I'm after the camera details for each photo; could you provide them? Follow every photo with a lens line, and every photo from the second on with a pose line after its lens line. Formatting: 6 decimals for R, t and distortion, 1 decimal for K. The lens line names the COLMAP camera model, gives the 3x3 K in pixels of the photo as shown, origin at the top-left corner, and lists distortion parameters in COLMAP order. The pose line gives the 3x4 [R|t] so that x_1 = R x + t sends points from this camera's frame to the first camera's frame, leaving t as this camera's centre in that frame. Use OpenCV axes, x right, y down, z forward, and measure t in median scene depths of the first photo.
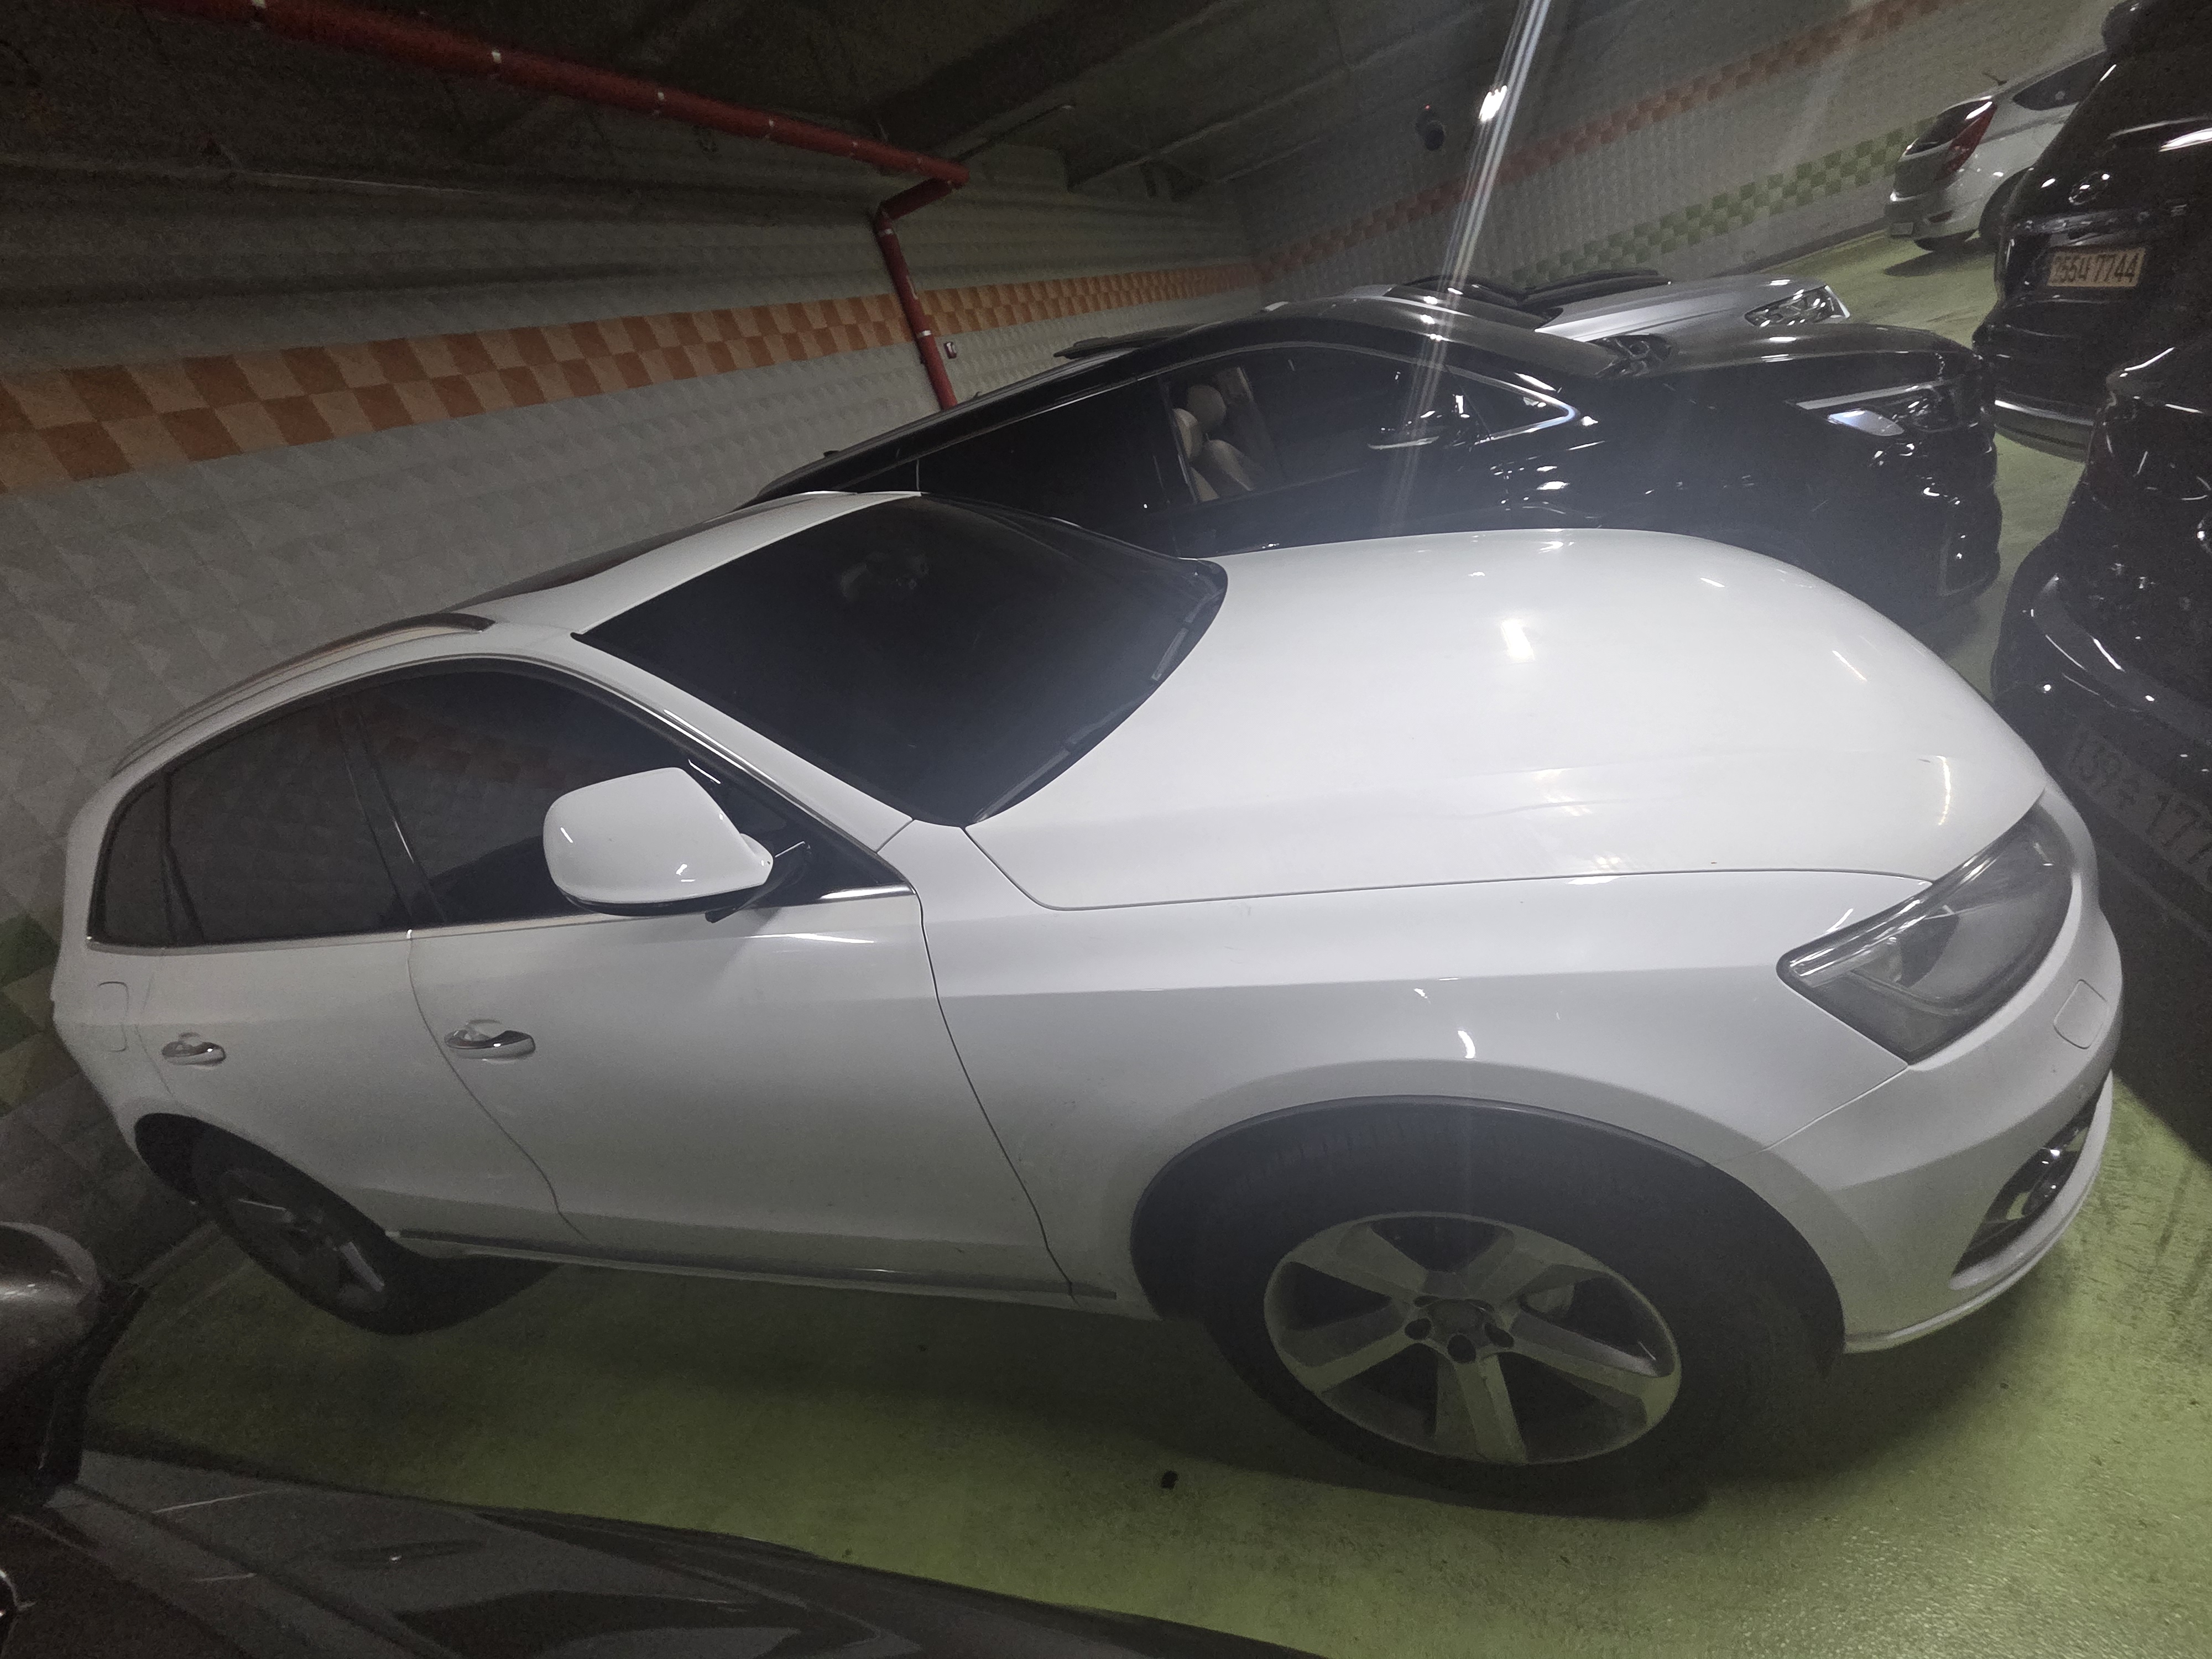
lens RADIAL K [[917.9, 0, 1102.7], [0, 917.9, 815.1], [0, 0, 1]] dist [-0.004429, -0.001253]
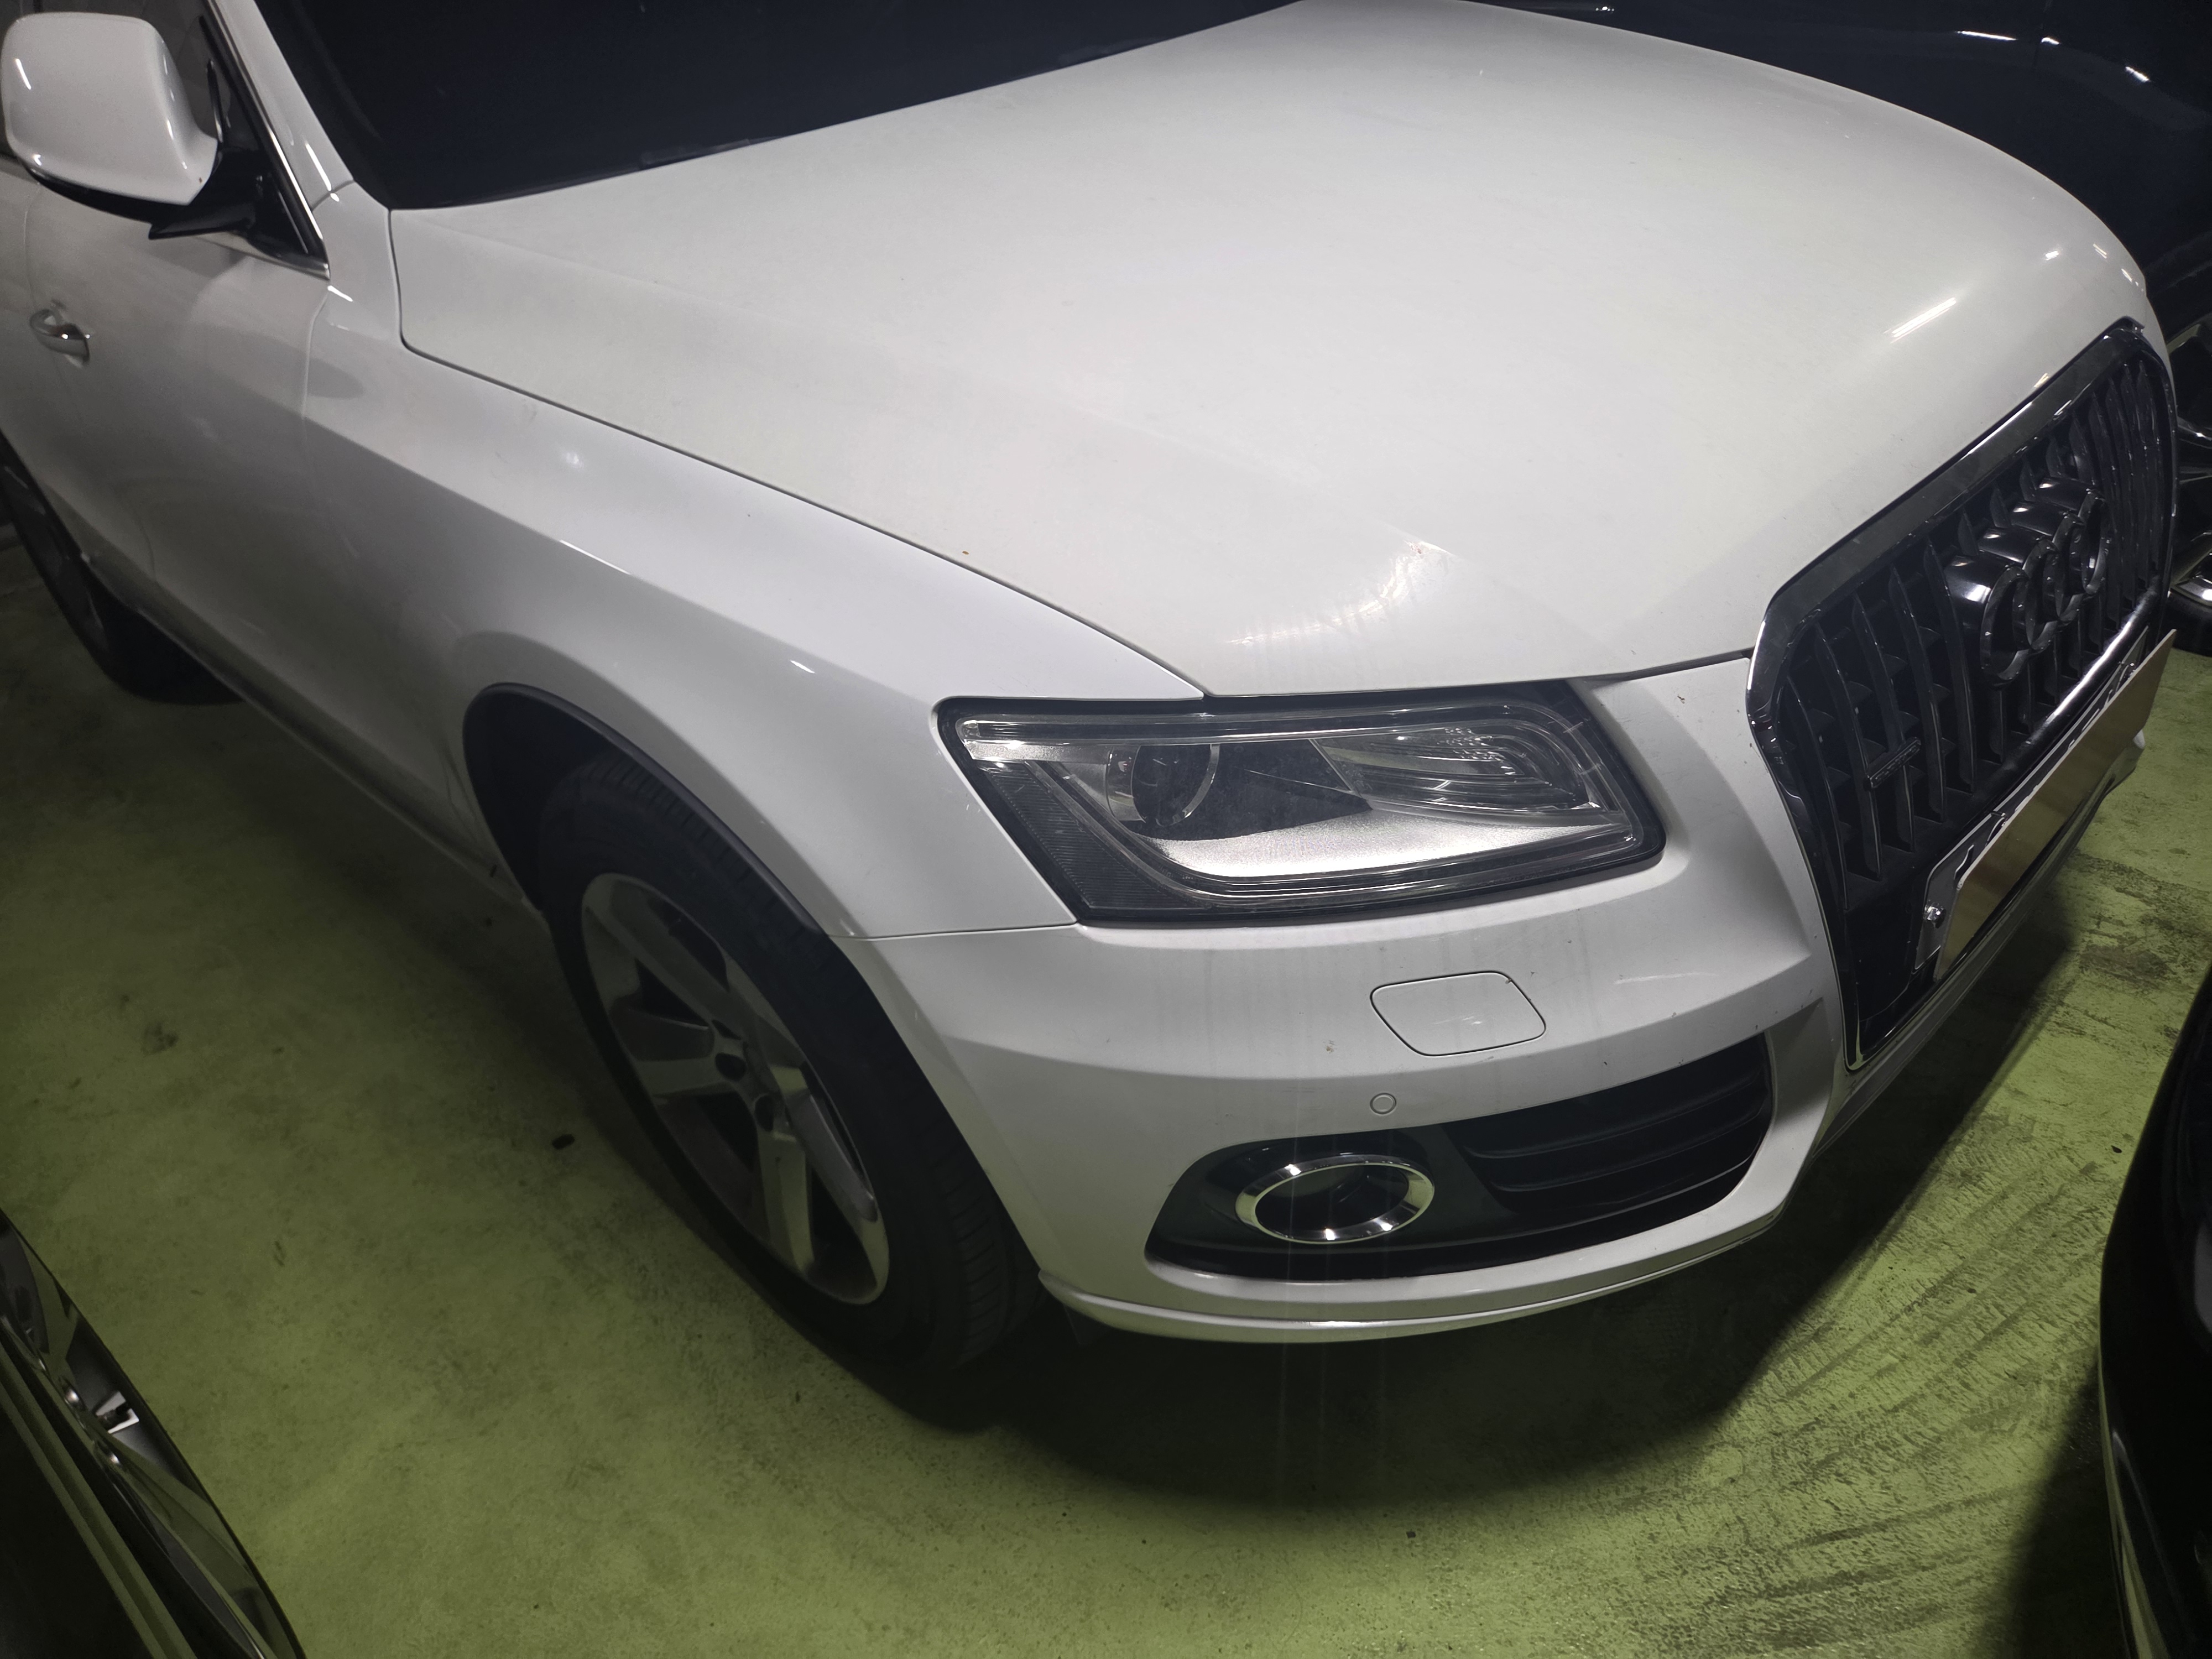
lens RADIAL K [[1520.6, 0, 1108.7], [0, 1520.6, 834.3], [0, 0, 1]] dist [0.049173, -0.055663]
pose [[0.874733, 0.414825, -0.250523, 0.835354], [-0.335790, 0.891581, 0.303856, -0.103977], [0.349409, -0.181670, 0.919190, -0.030873]]
